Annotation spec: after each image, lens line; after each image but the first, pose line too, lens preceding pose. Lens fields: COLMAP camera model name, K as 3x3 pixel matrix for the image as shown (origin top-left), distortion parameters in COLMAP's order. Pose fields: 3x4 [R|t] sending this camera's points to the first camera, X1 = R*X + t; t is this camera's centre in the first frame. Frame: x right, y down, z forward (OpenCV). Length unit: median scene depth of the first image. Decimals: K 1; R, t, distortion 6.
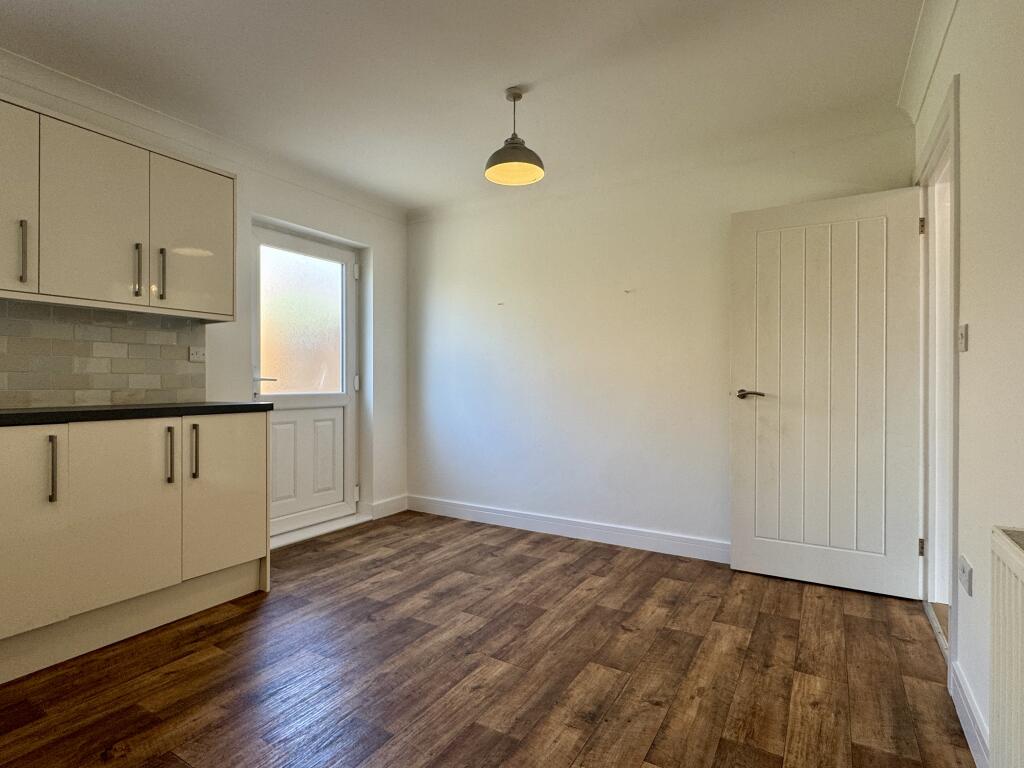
lens RADIAL K [[538.2, 0, 501.6], [0, 538.2, 384.4], [0, 0, 1]] dist [0.005366, -0.000340]
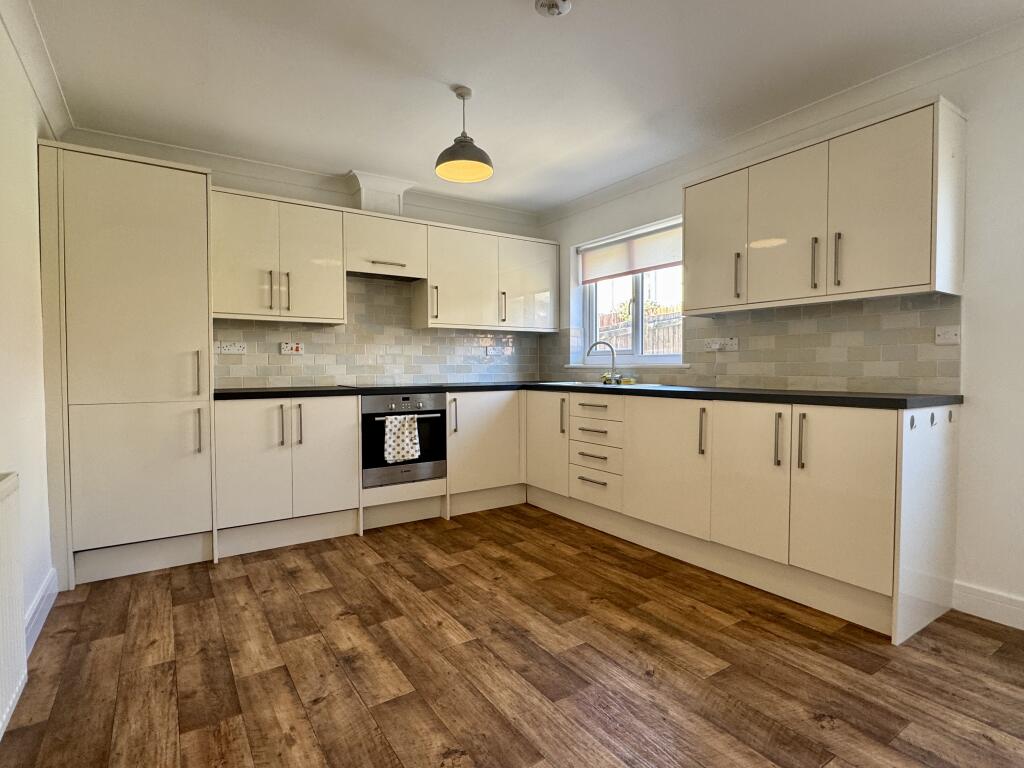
lens RADIAL K [[538.2, 0, 501.6], [0, 538.2, 384.4], [0, 0, 1]] dist [0.005366, -0.000340]
pose [[-0.442223, 0.023695, -0.896592, 0.663880], [-0.006843, 0.999533, 0.029791, -0.004018], [0.896879, 0.019310, -0.441854, 1.131093]]
